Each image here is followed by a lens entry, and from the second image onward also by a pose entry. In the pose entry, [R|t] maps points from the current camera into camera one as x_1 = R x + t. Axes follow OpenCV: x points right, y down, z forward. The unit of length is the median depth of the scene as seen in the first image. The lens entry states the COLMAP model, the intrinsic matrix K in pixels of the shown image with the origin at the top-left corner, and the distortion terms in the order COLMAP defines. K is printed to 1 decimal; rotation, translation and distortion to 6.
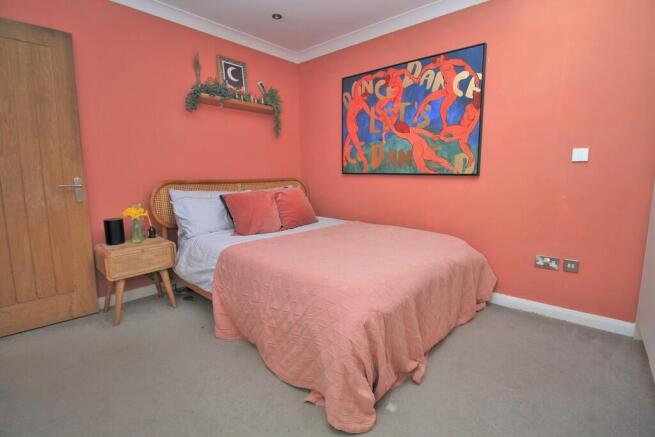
lens RADIAL K [[306.0, 0, 330.1], [0, 306.0, 217.2], [0, 0, 1]] dist [-0.008394, -0.008182]
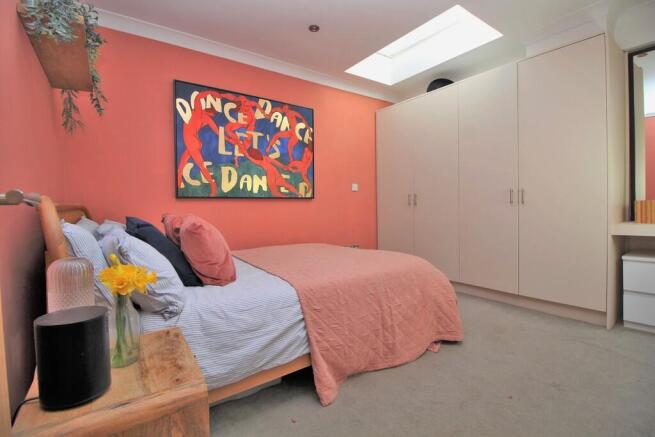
lens RADIAL K [[306.0, 0, 329.9], [0, 306.0, 213.4], [0, 0, 1]] dist [-0.008394, -0.008182]
pose [[0.197060, -0.028202, 0.979986, -0.788087], [0.162411, 0.986714, -0.004263, -0.046875], [-0.966845, 0.160001, 0.199022, 0.594365]]
